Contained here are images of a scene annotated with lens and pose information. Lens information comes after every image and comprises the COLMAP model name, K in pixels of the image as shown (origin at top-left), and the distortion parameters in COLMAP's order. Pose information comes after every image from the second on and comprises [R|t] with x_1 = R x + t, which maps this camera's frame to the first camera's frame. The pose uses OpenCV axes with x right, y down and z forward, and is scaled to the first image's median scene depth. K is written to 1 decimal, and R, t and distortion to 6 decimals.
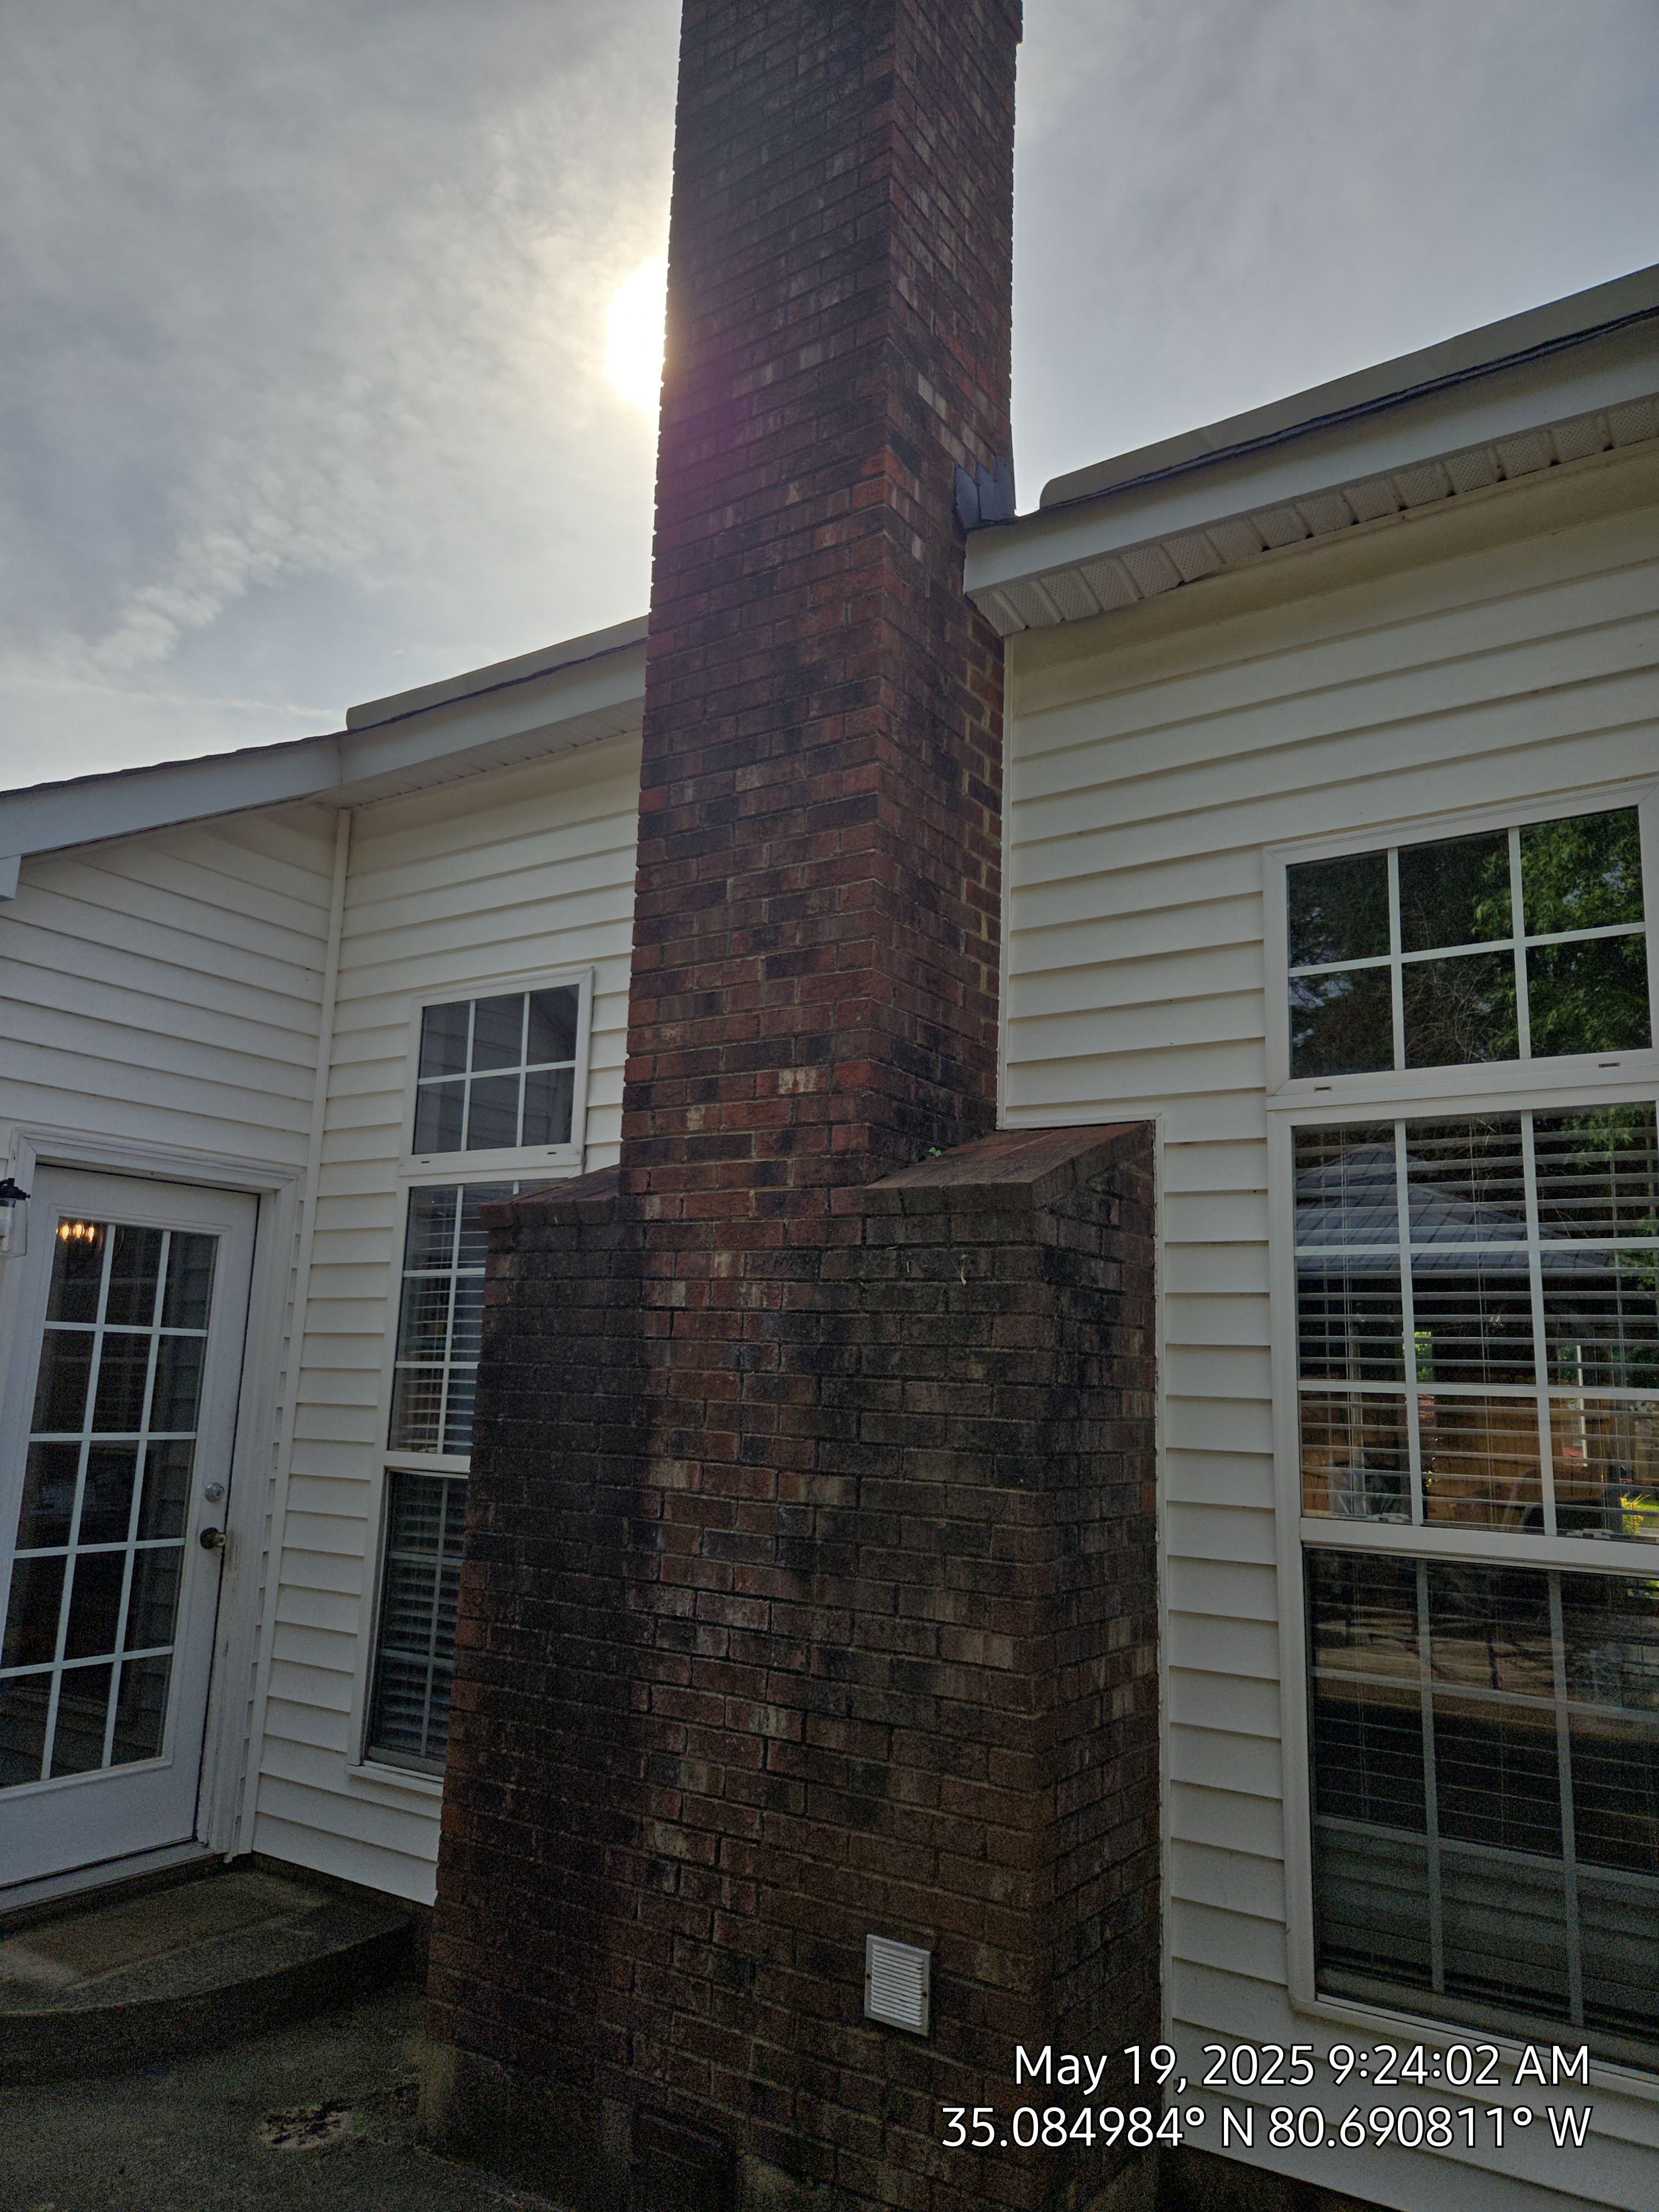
lens RADIAL K [[1511.6, 0, 829.5], [0, 1511.6, 1106.0], [0, 0, 1]] dist [0.062721, -0.082187]
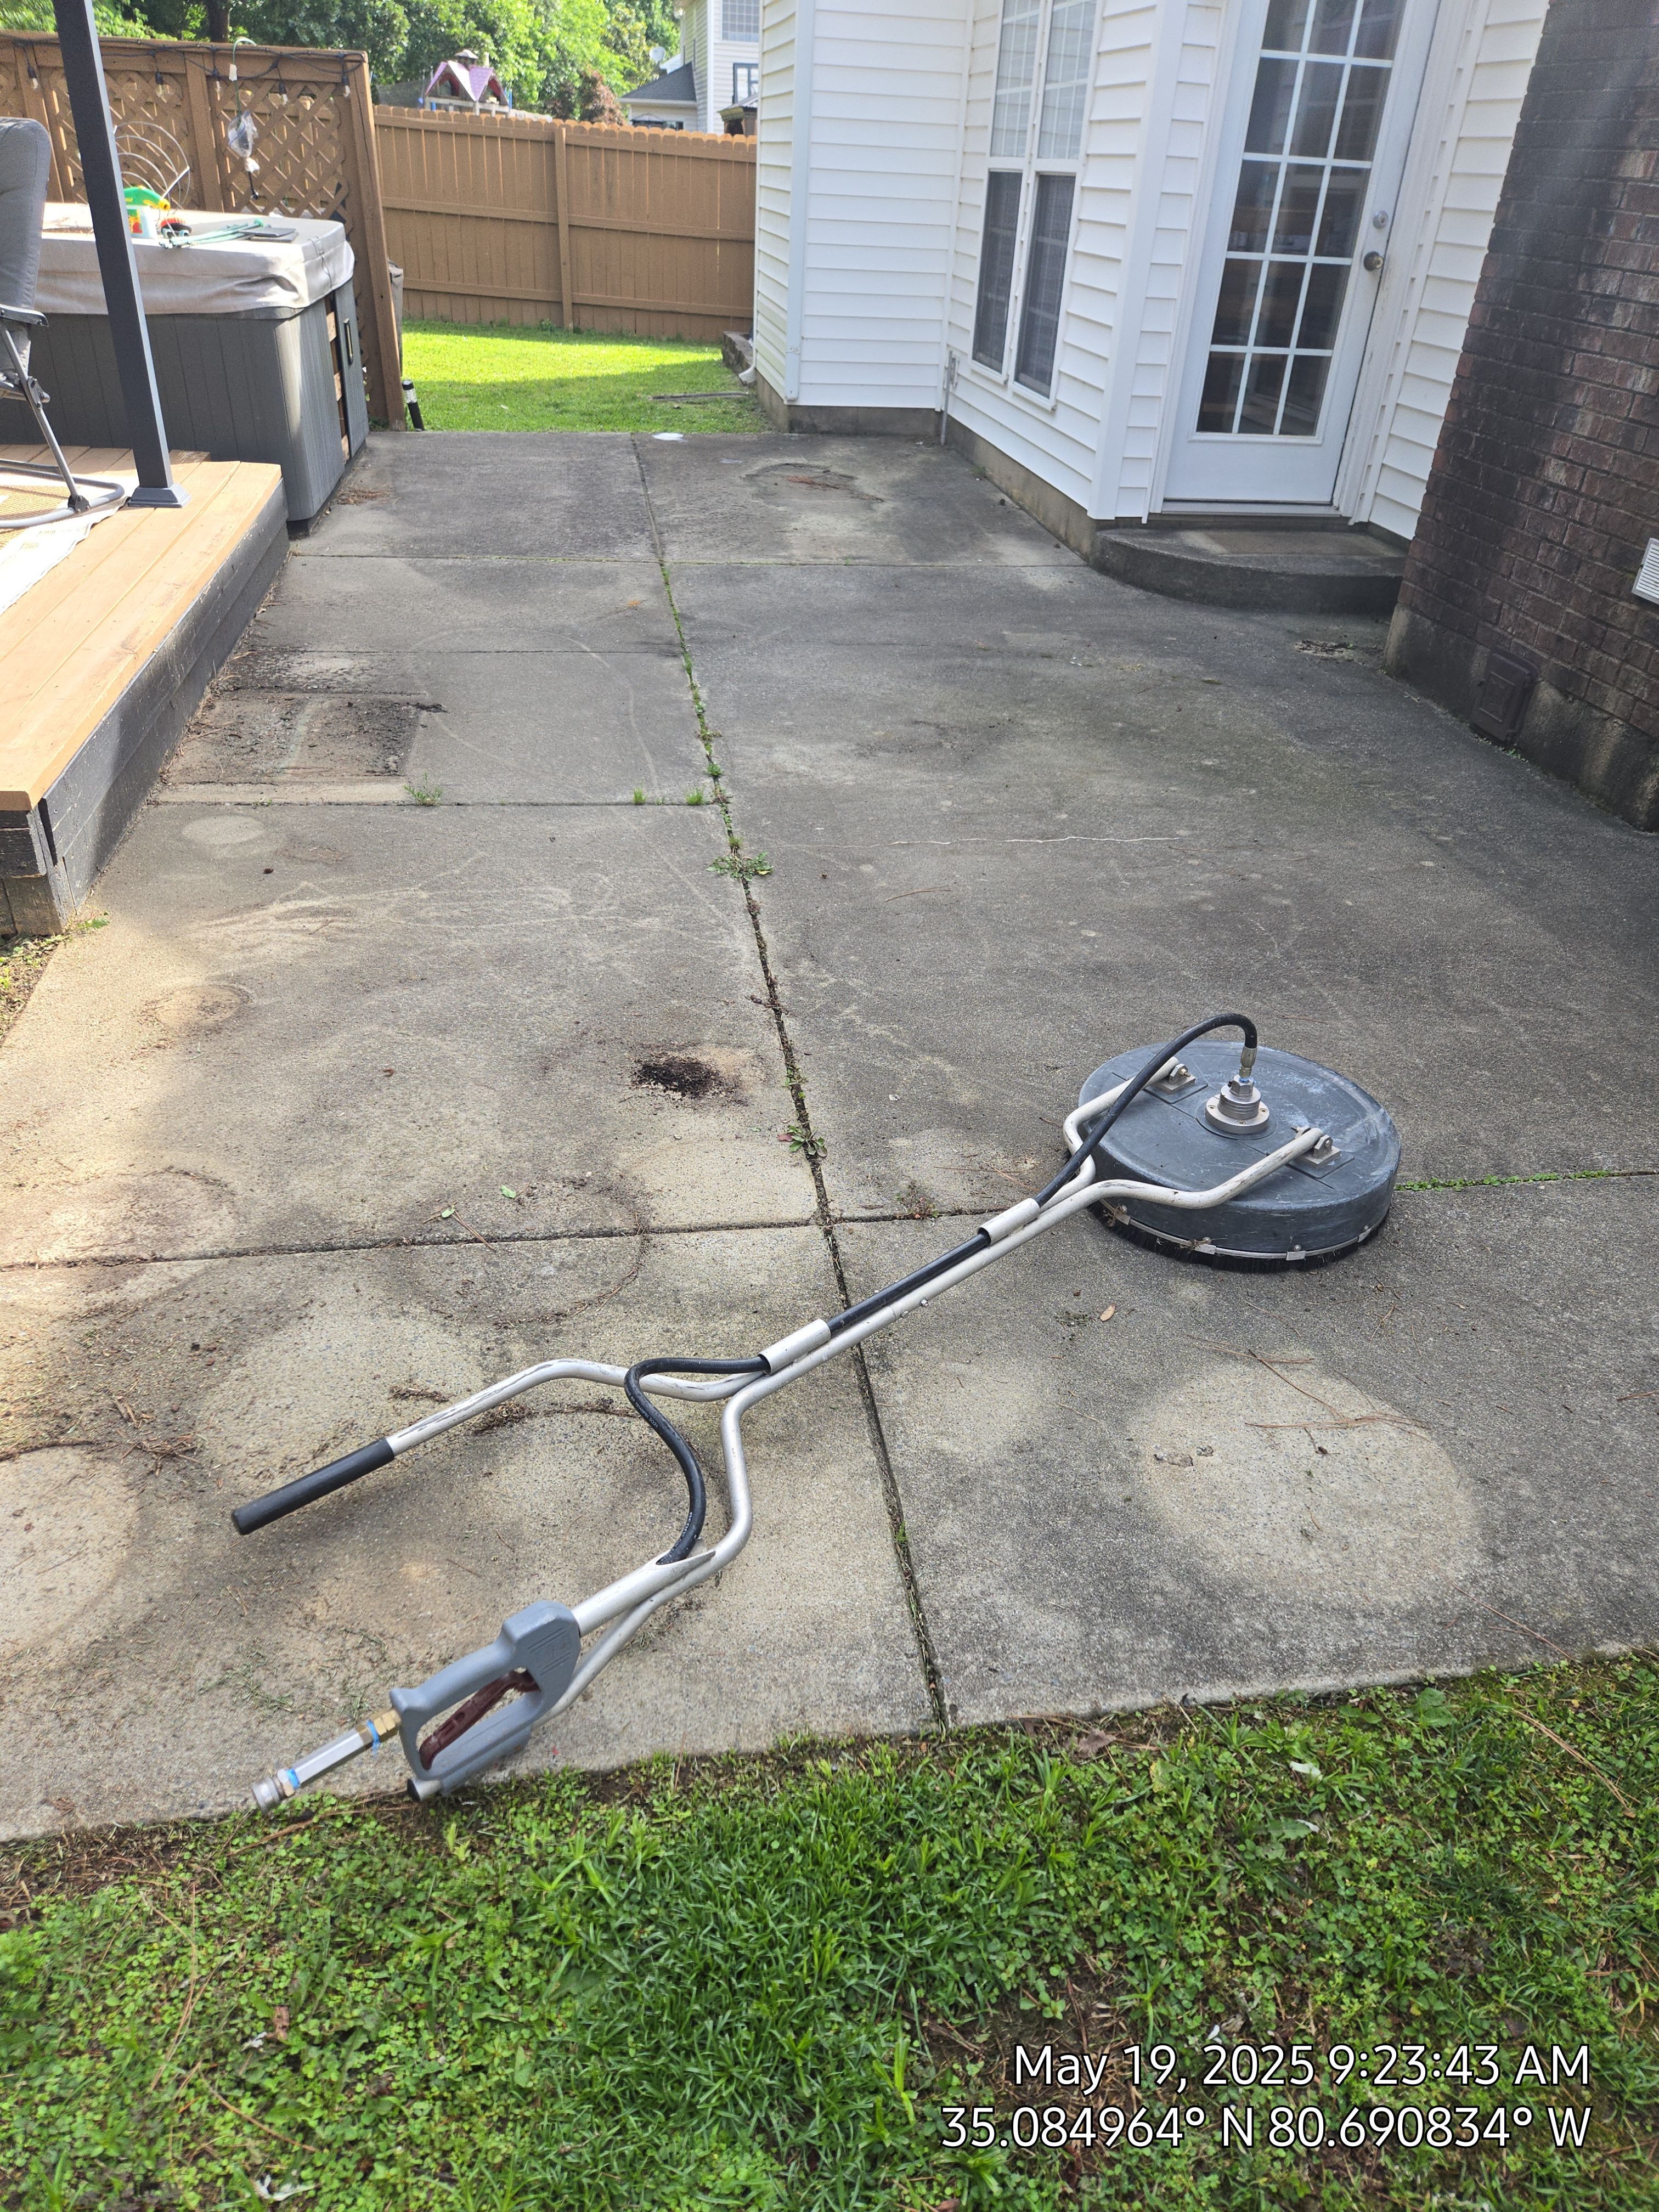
lens RADIAL K [[1517.4, 0, 829.5], [0, 1517.4, 1106.0], [0, 0, 1]] dist [0.061662, -0.004080]
pose [[0.676589, 0.398255, -0.619371, 0.548337], [0.085378, 0.793023, 0.603179, 0.023925], [0.731394, -0.460984, 0.502549, -0.466476]]
